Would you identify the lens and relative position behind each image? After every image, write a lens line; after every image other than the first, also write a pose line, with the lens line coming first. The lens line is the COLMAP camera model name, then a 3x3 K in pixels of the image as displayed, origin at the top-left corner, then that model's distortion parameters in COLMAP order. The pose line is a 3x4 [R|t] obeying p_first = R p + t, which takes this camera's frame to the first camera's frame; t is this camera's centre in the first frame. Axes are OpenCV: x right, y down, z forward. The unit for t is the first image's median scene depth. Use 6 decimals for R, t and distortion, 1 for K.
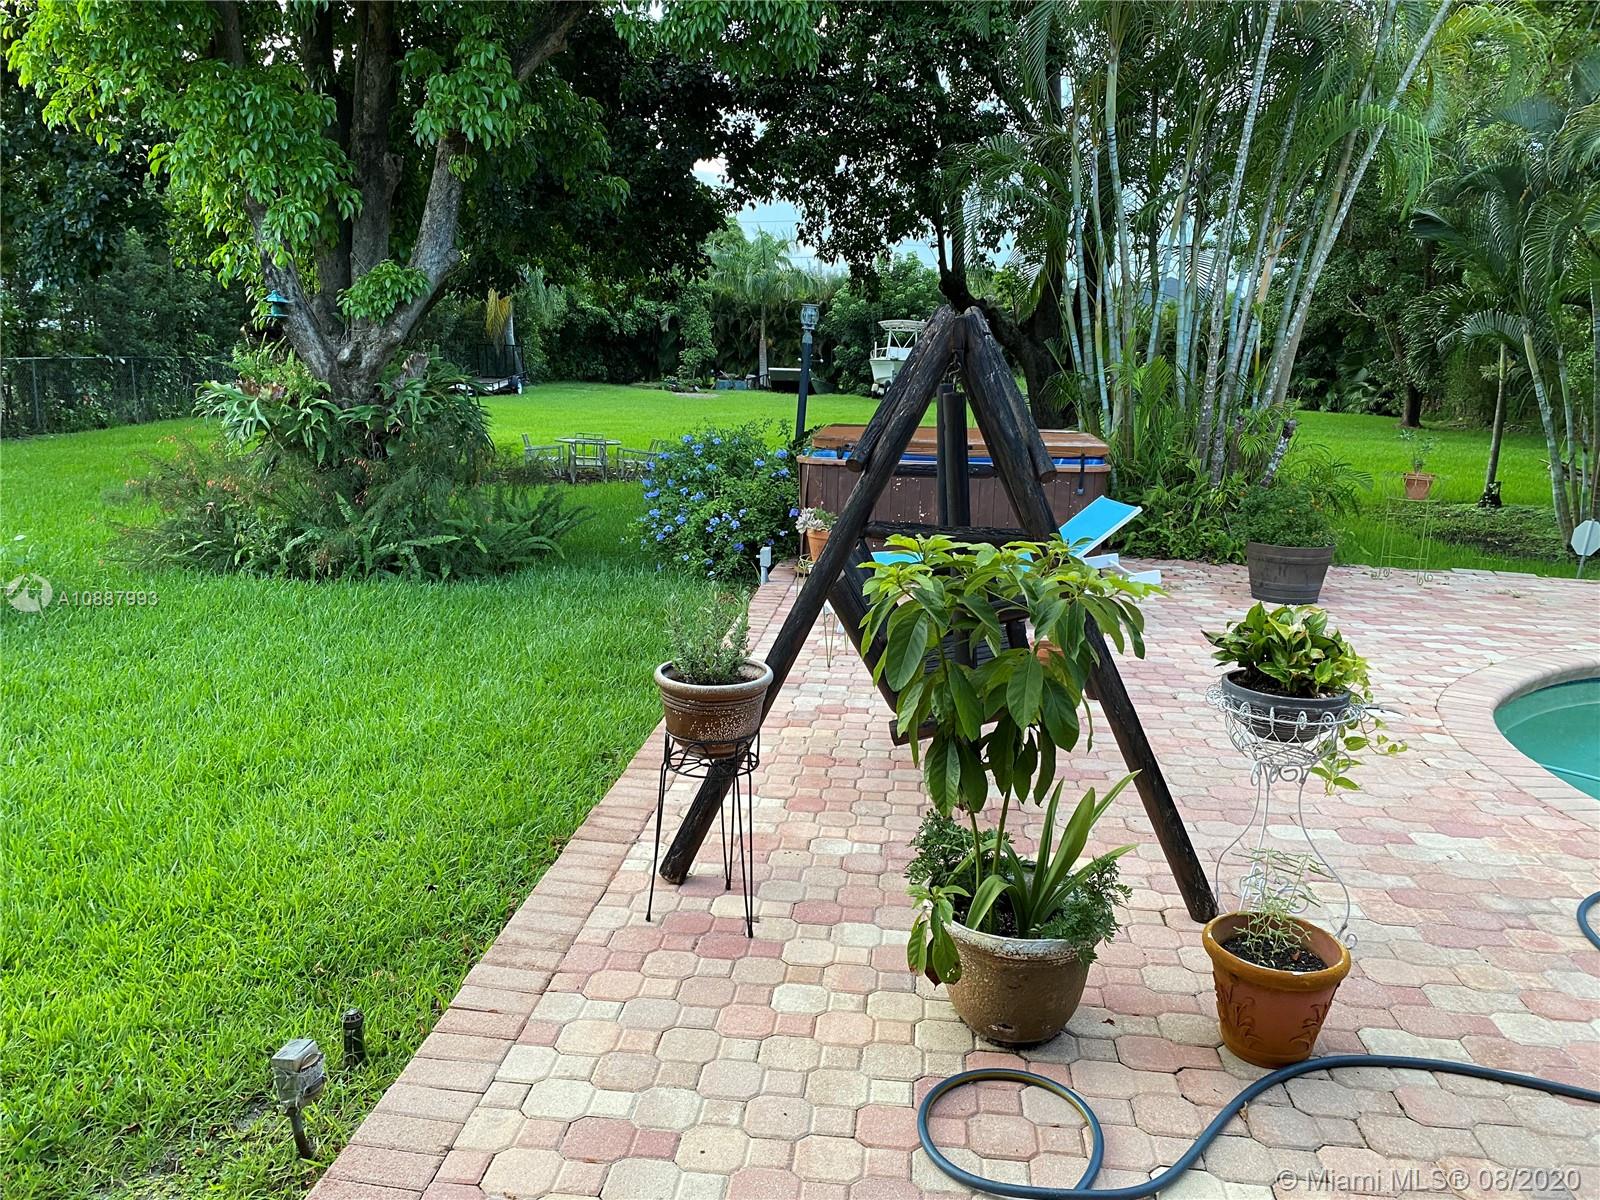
lens RADIAL K [[1232.7, 0, 794.6], [0, 1232.7, 599.9], [0, 0, 1]] dist [0.023447, -0.008210]
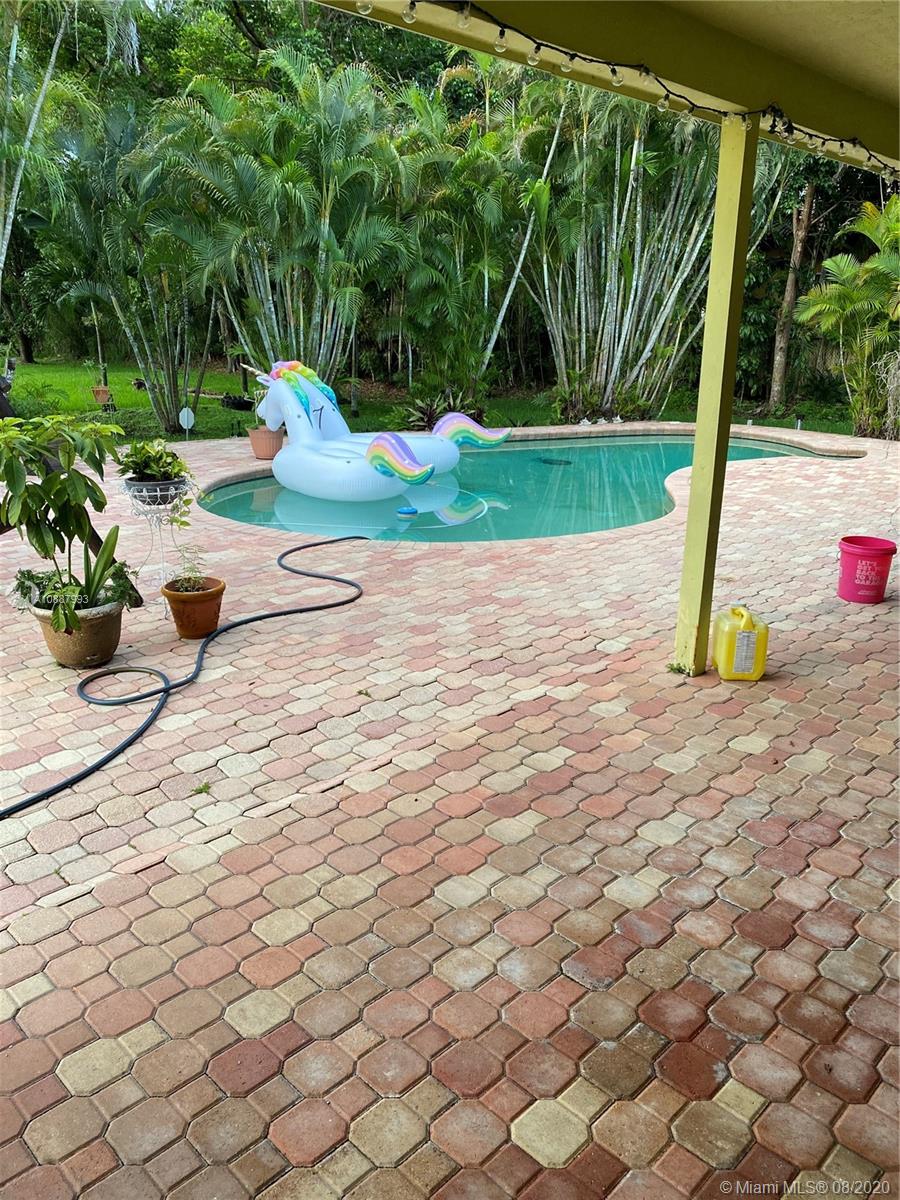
lens RADIAL K [[924.5, 0, 452.8], [0, 924.5, 596.8], [0, 0, 1]] dist [0.023447, -0.008210]
pose [[0.627045, -0.250483, 0.737613, -0.152223], [0.172115, 0.968039, 0.182417, 0.019368], [-0.759731, 0.012571, 0.650116, -0.121577]]
